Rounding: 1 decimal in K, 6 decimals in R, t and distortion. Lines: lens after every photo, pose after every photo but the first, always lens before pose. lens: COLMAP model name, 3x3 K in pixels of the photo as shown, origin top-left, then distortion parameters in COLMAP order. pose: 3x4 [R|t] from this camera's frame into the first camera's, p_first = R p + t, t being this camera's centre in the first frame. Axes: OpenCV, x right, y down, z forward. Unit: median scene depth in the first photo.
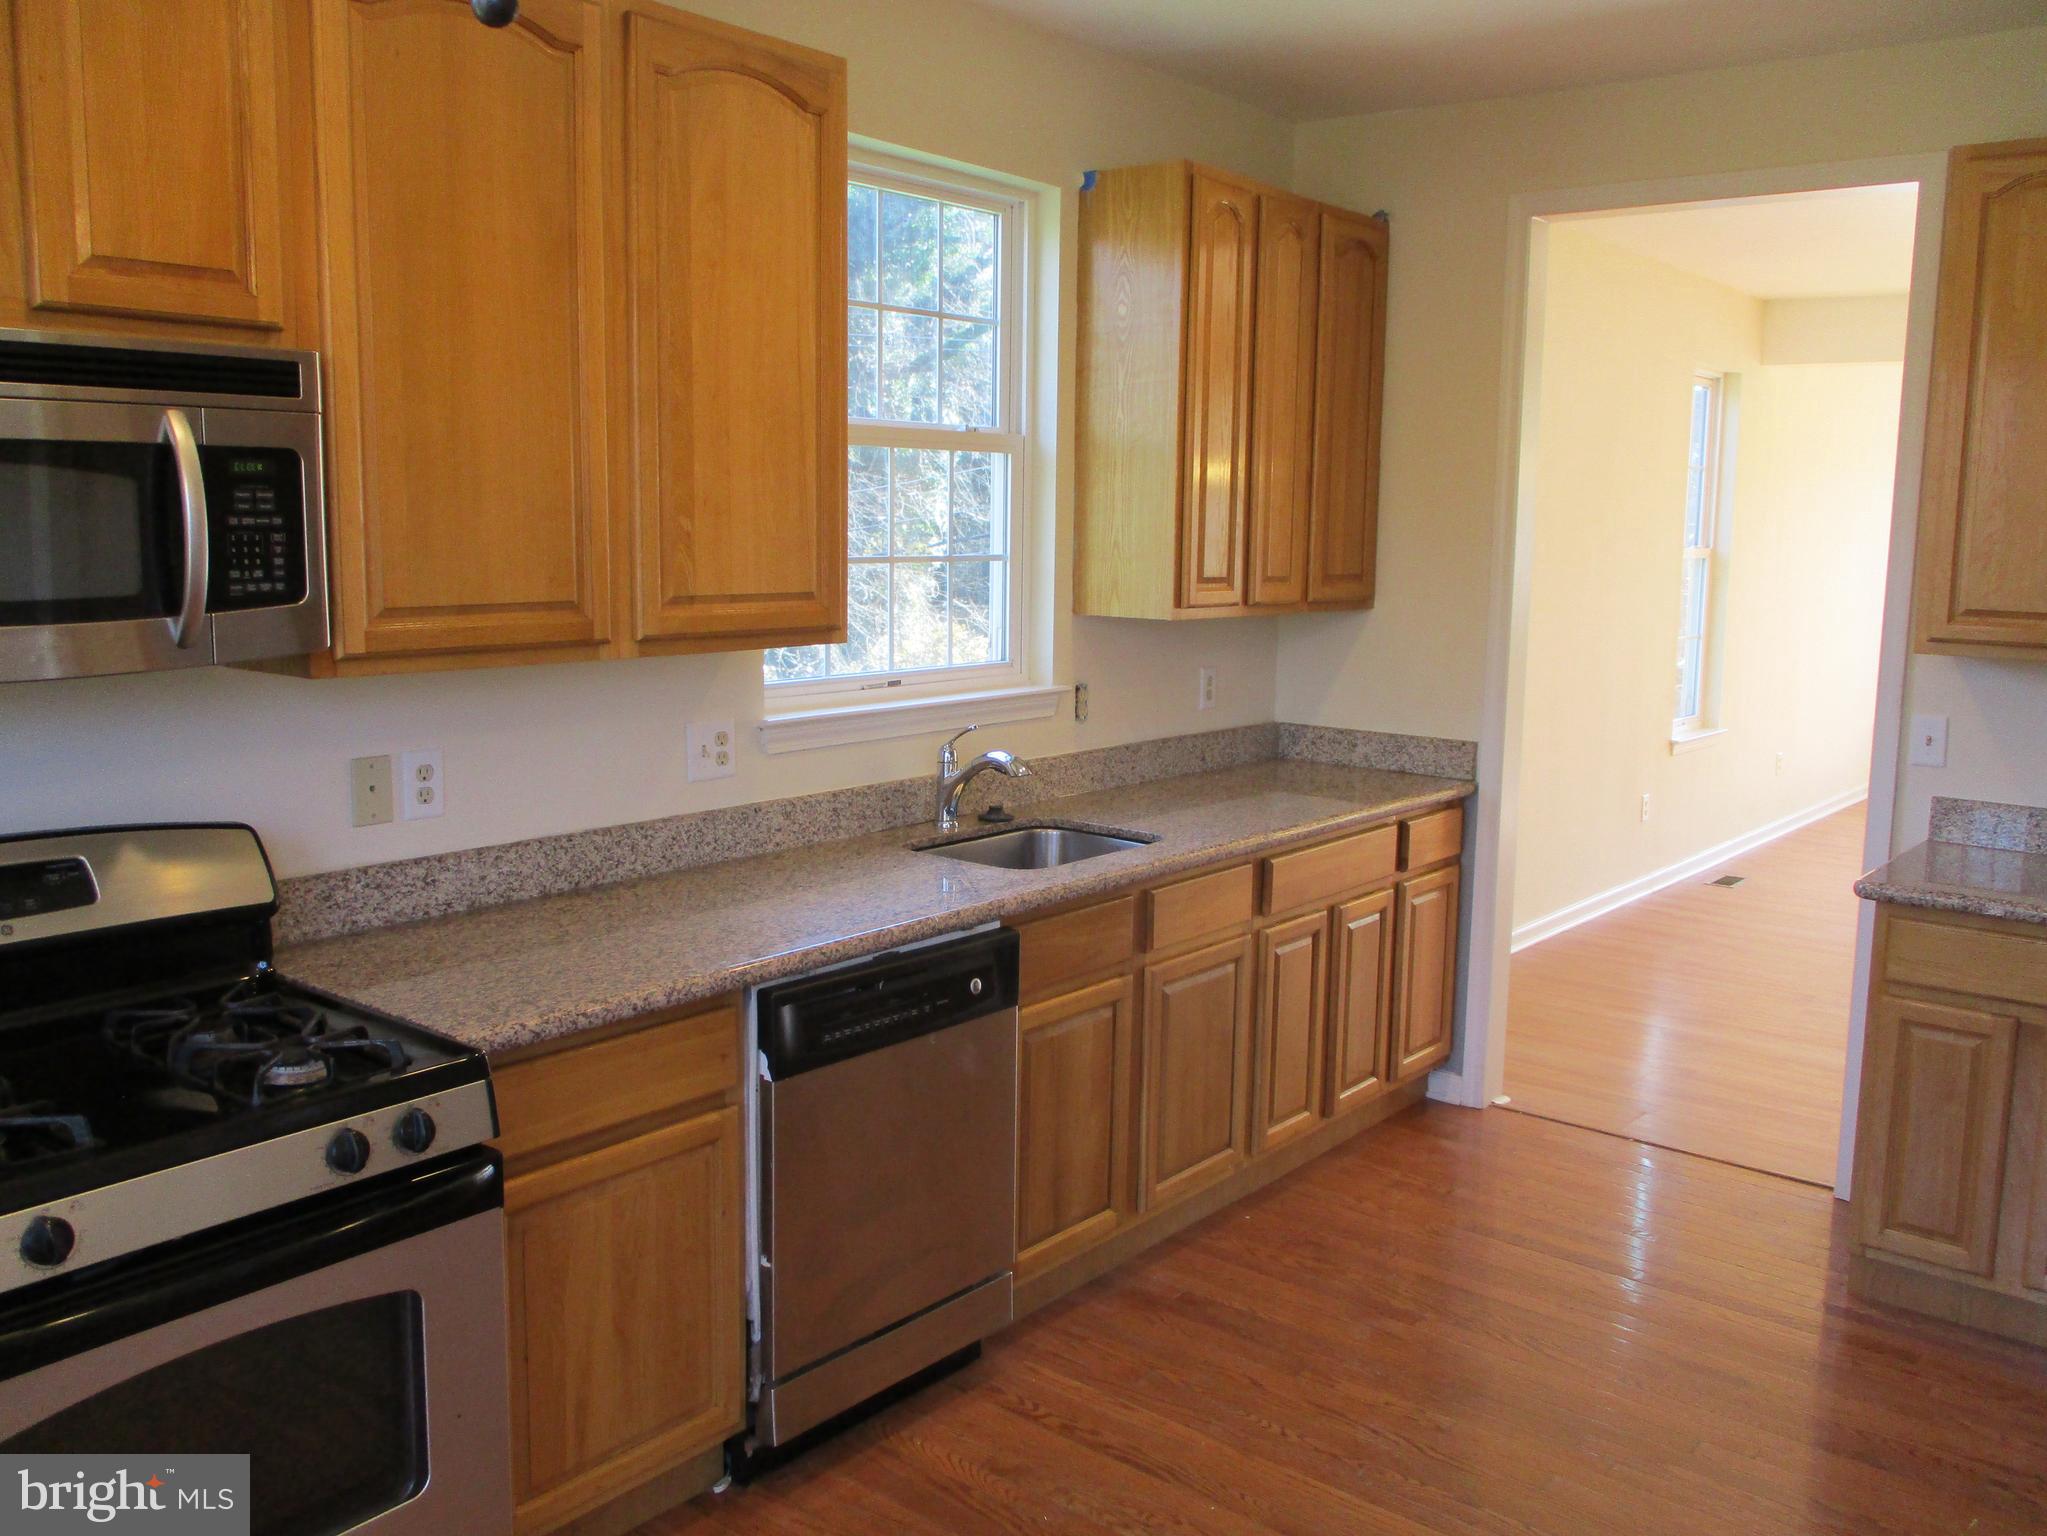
lens RADIAL K [[1712.8, 0, 1012.6], [0, 1712.8, 746.4], [0, 0, 1]] dist [-0.017703, 0.003699]
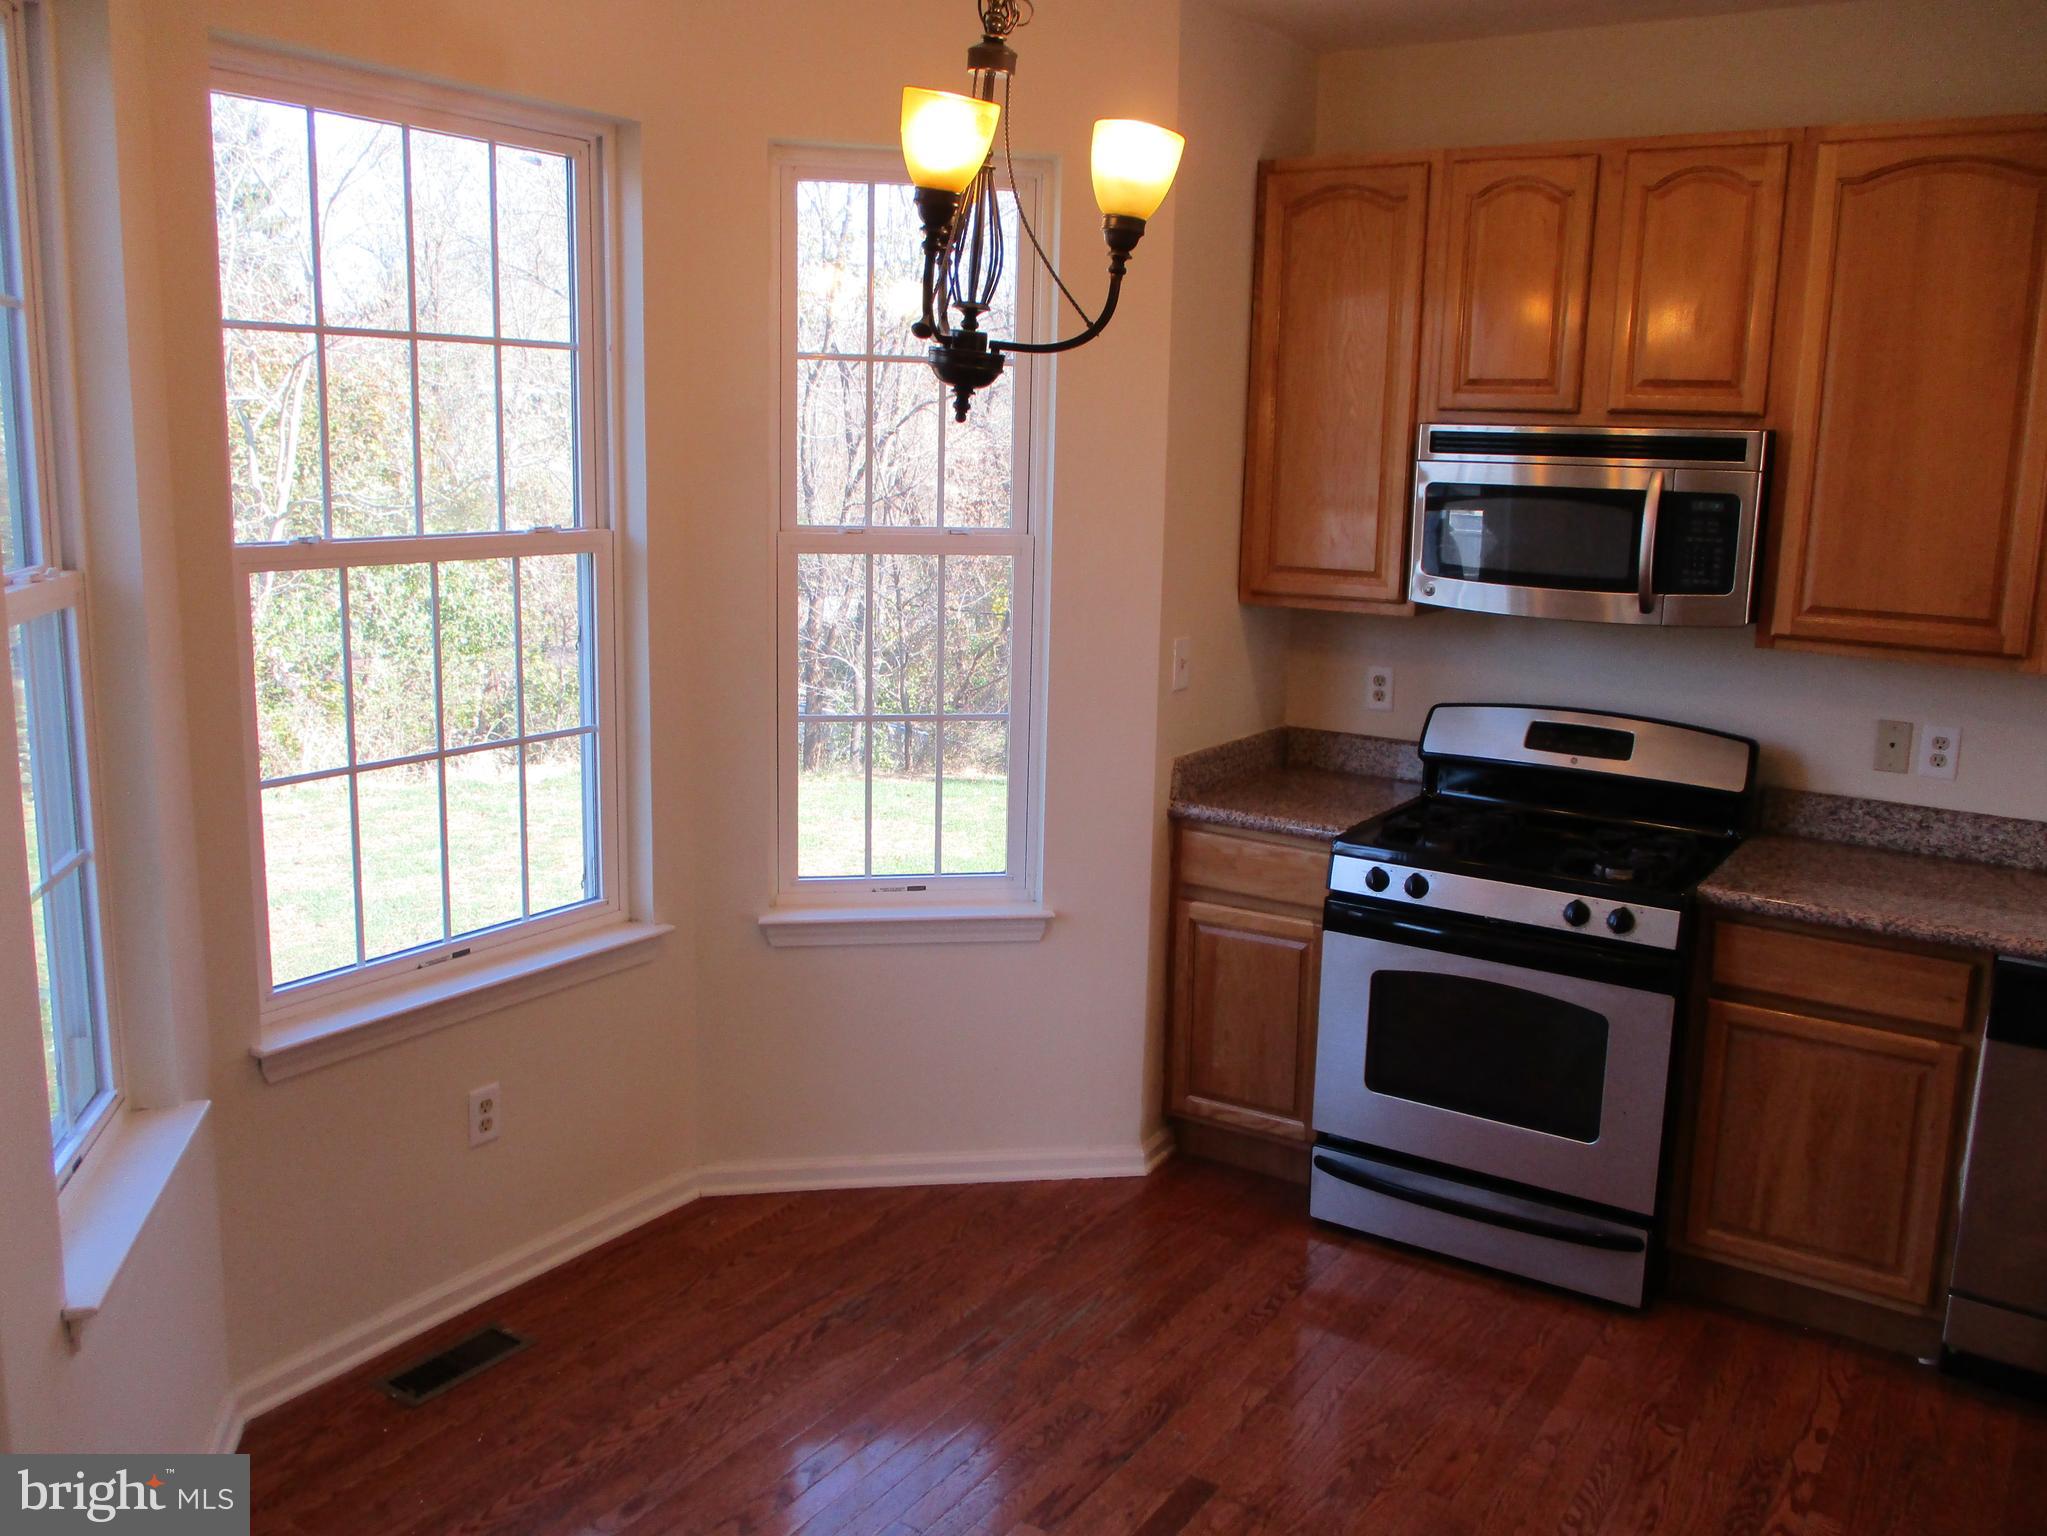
lens RADIAL K [[1712.8, 0, 1028.5], [0, 1712.8, 753.7], [0, 0, 1]] dist [-0.017703, 0.003699]
pose [[0.109504, 0.175915, -0.978296, 0.849483], [-0.161902, 0.974228, 0.157062, -0.068024], [0.980712, 0.141189, 0.135163, 0.157546]]
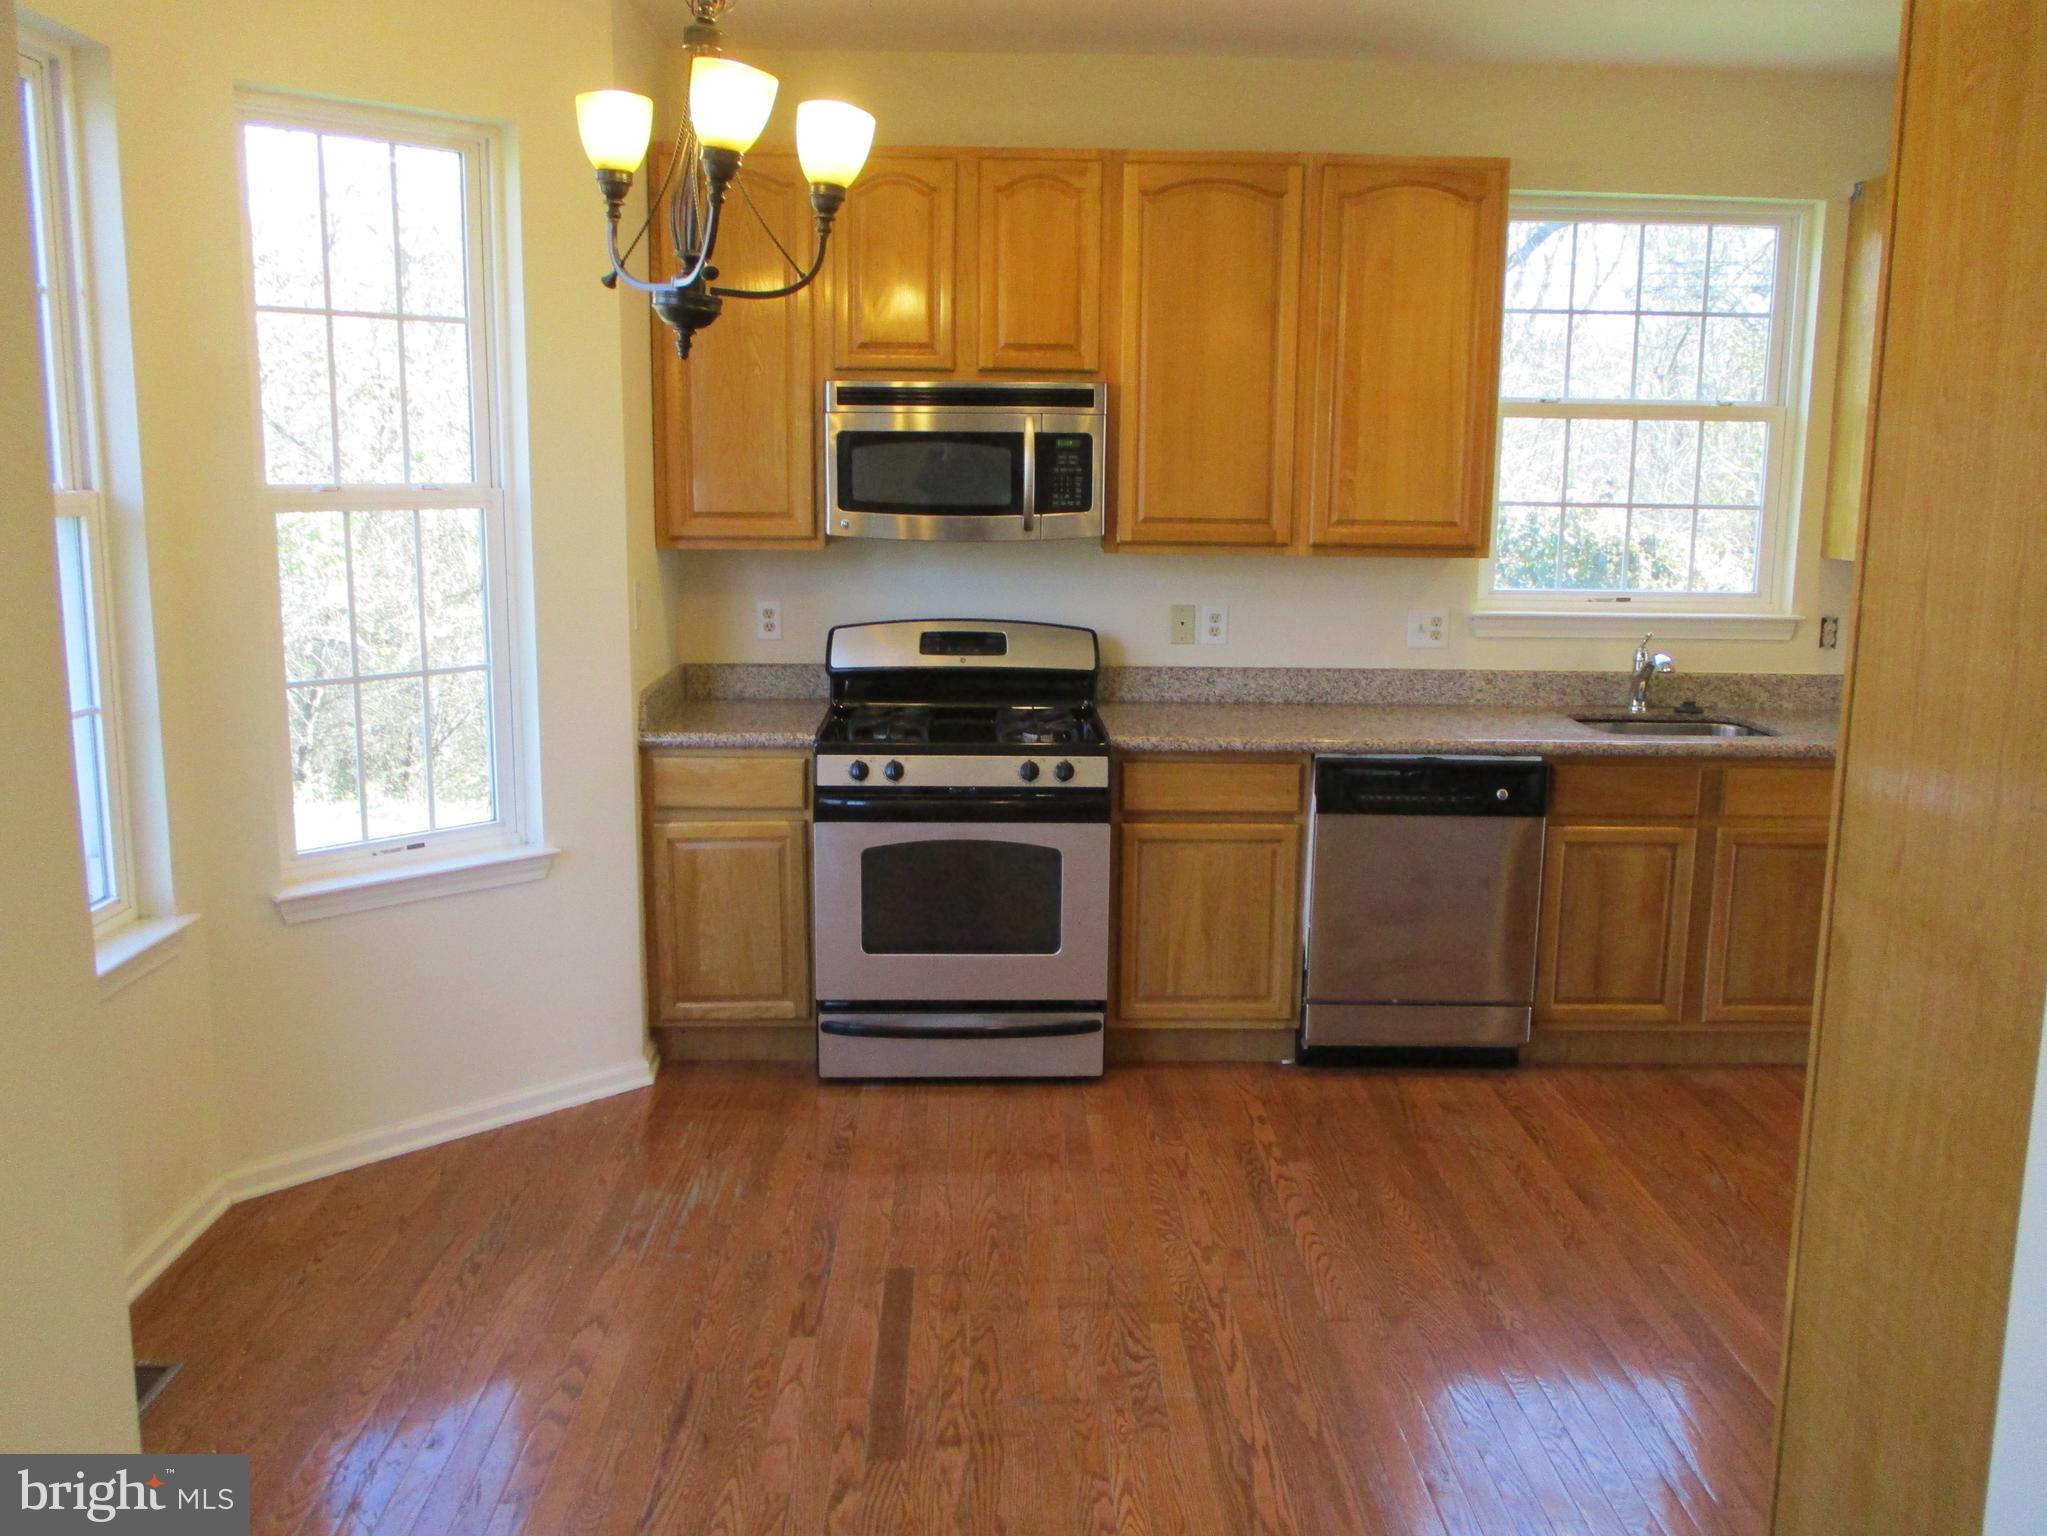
lens RADIAL K [[1712.8, 0, 1027.2], [0, 1712.8, 759.9], [0, 0, 1]] dist [-0.017703, 0.003699]
pose [[0.657846, 0.130049, -0.741839, 0.844220], [-0.106766, 0.991135, 0.079075, 0.041319], [0.745546, 0.027184, 0.665899, -0.292028]]
